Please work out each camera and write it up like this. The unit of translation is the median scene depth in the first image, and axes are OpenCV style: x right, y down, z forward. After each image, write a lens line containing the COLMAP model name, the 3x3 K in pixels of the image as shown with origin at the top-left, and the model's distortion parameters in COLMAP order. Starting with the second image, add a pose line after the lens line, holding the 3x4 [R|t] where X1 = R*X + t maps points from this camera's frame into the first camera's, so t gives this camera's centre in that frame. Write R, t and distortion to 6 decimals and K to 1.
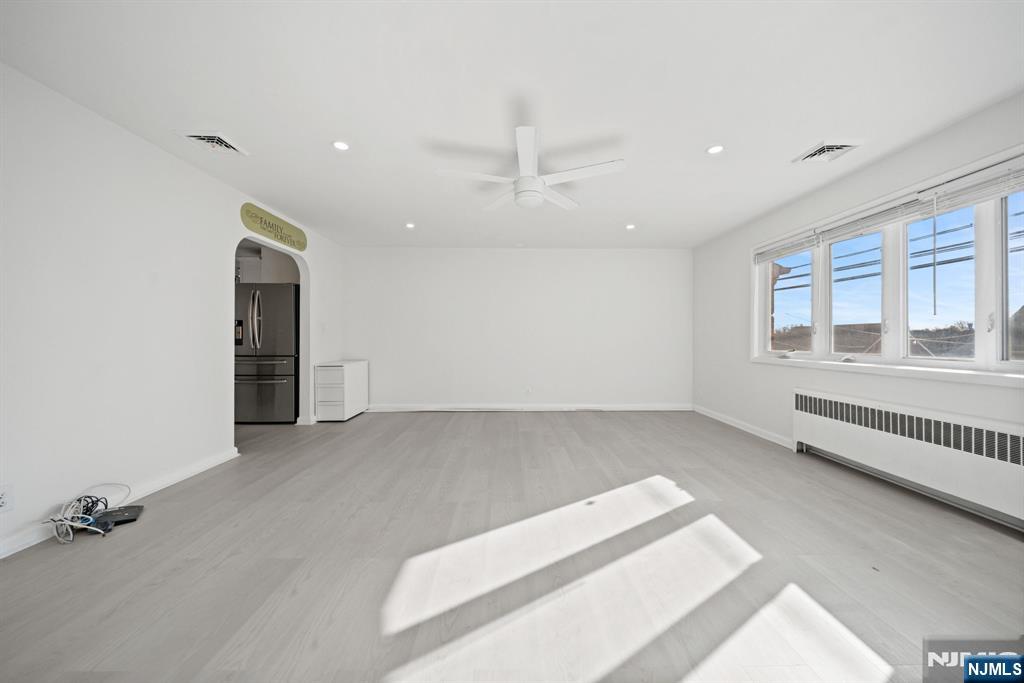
lens RADIAL K [[366.0, 0, 512.2], [0, 366.0, 337.0], [0, 0, 1]] dist [-0.001211, -0.000088]
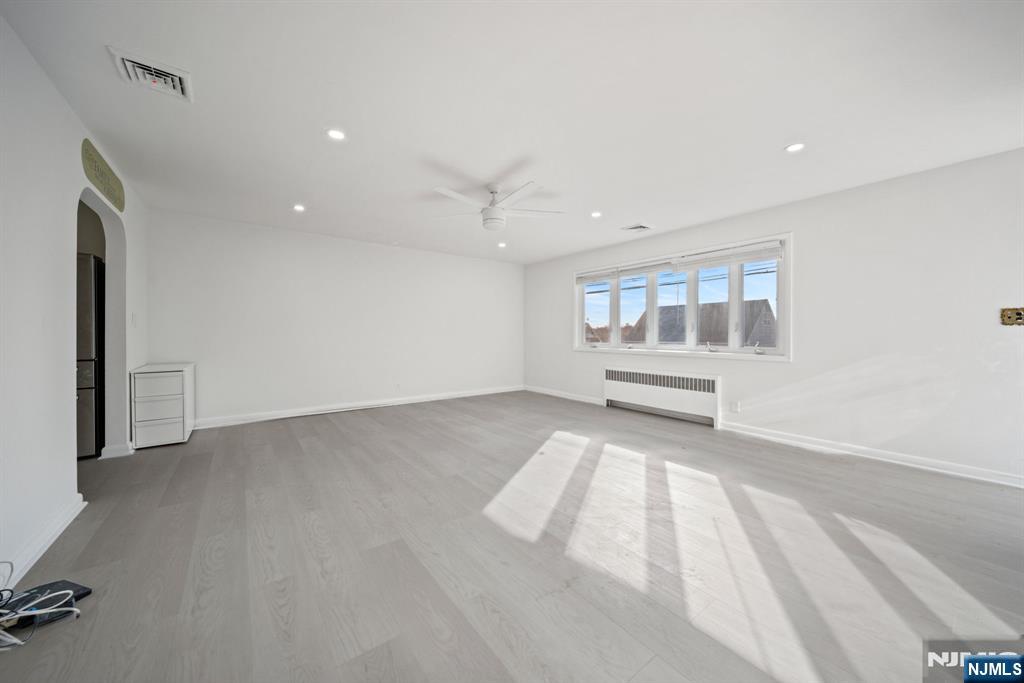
lens RADIAL K [[365.6, 0, 514.5], [0, 365.6, 334.8], [0, 0, 1]] dist [-0.000473, -0.000071]
pose [[0.801269, -0.000278, 0.598304, -0.499611], [-0.004465, 0.999969, 0.006444, -0.005167], [-0.598287, -0.007835, 0.801243, -0.036792]]
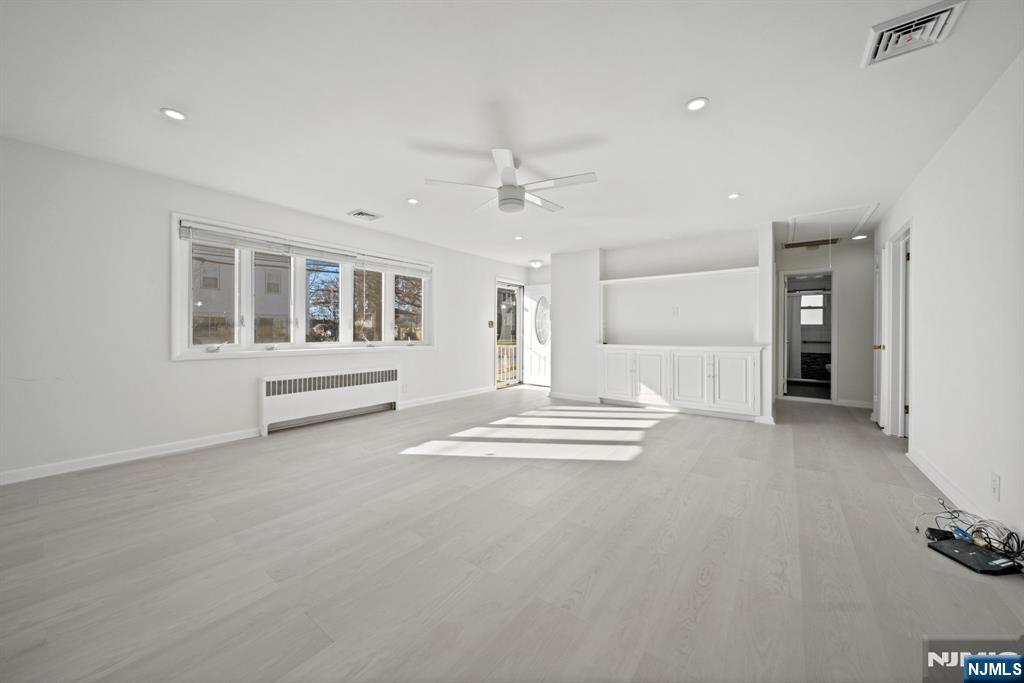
lens RADIAL K [[365.6, 0, 514.5], [0, 365.6, 334.8], [0, 0, 1]] dist [-0.000473, -0.000071]
pose [[-0.800066, -0.009679, 0.599834, -0.477505], [-0.008760, 0.999952, 0.004450, 0.002703], [-0.599848, -0.001694, -0.800112, 1.437575]]
